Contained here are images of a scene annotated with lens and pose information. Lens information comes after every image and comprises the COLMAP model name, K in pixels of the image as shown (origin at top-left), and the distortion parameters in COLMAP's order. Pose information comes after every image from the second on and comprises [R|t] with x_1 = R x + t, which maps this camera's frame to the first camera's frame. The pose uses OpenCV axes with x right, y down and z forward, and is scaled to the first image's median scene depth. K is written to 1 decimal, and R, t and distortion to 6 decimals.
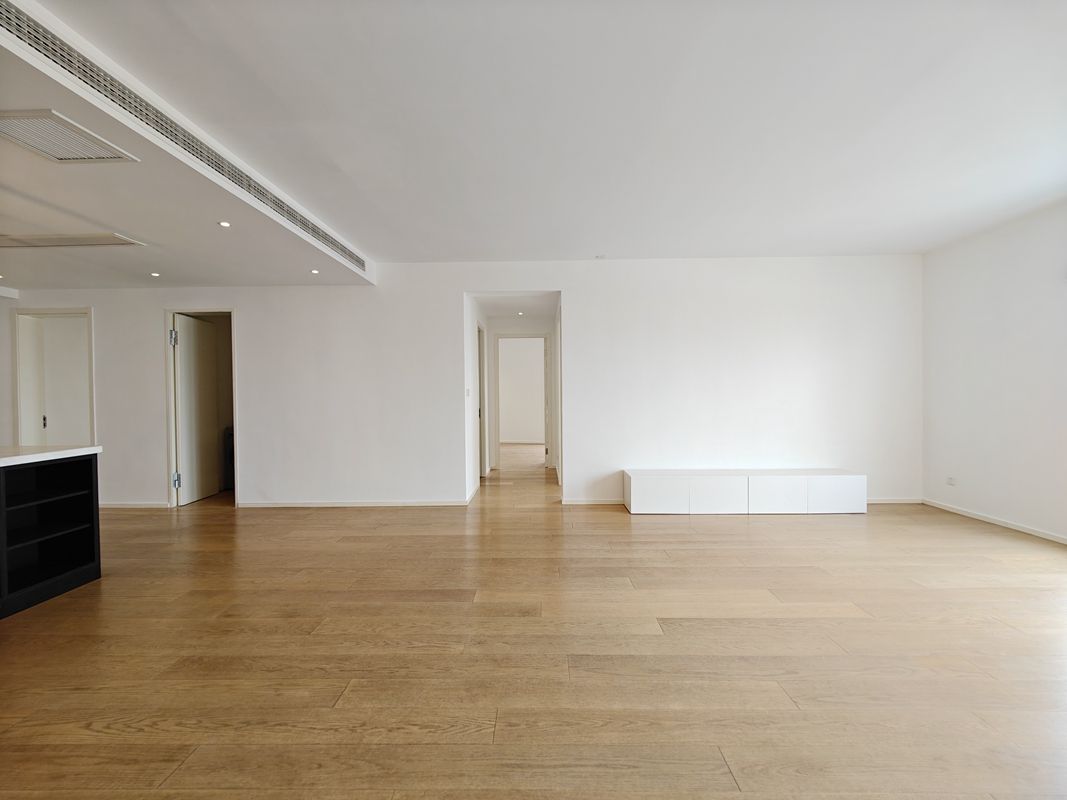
lens RADIAL K [[460.9, 0, 537.0], [0, 460.9, 401.4], [0, 0, 1]] dist [0.021867, -0.022206]
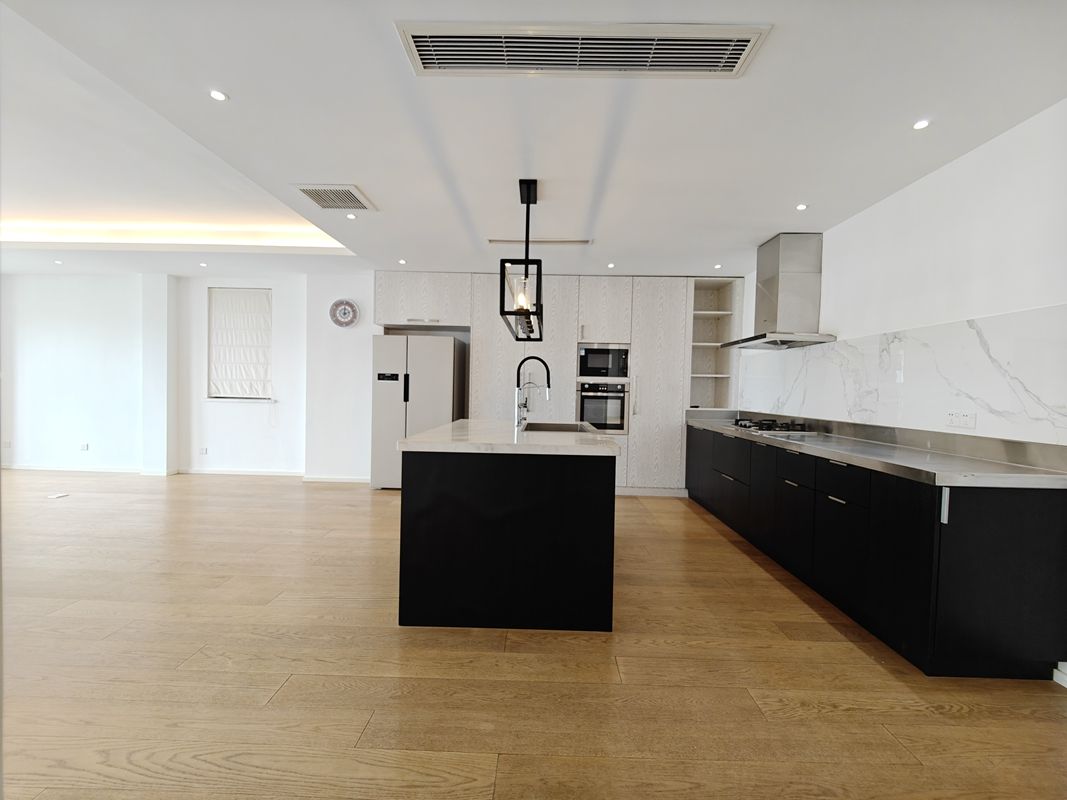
lens RADIAL K [[460.9, 0, 537.0], [0, 460.9, 401.4], [0, 0, 1]] dist [0.021867, -0.022206]
pose [[-0.999862, -0.016362, -0.002757, -1.318805], [-0.016470, 0.998842, 0.045204, -0.003135], [0.002014, 0.045244, -0.998974, 1.953580]]
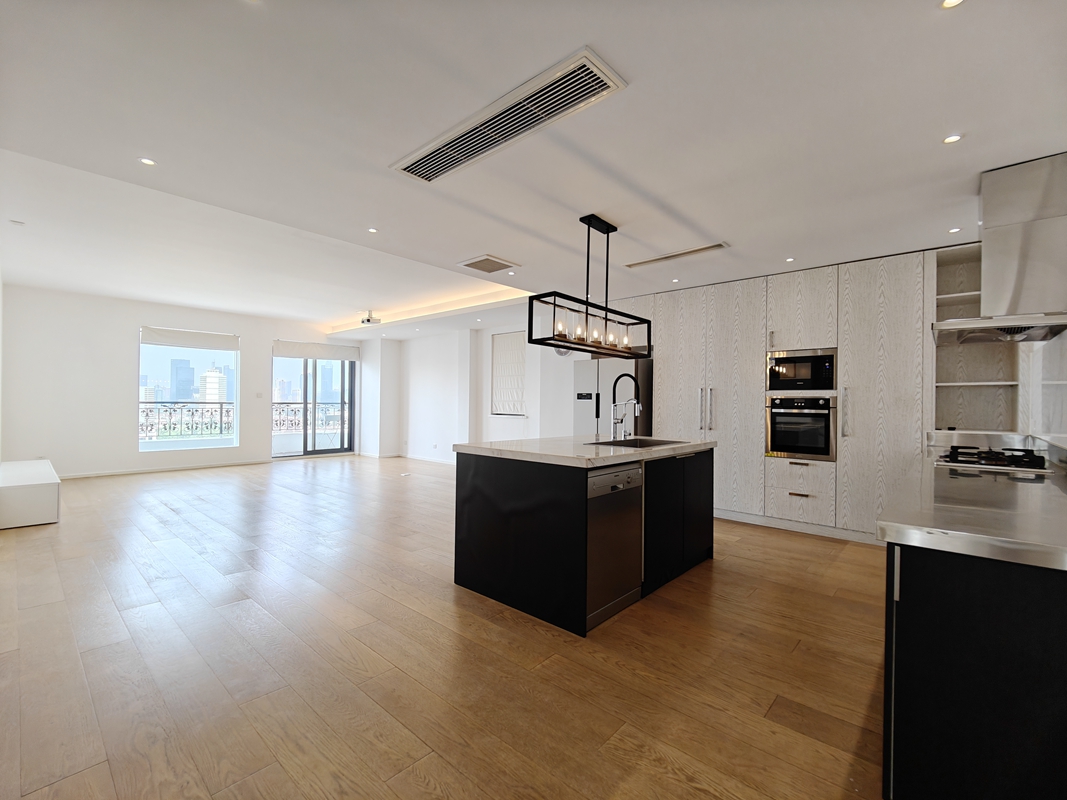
lens RADIAL K [[460.9, 0, 537.0], [0, 460.9, 401.4], [0, 0, 1]] dist [0.021867, -0.022206]
pose [[-0.763178, -0.000774, 0.646188, -1.946689], [0.005460, 0.999956, 0.007647, -0.001109], [-0.646166, 0.009364, -0.763140, 1.852197]]
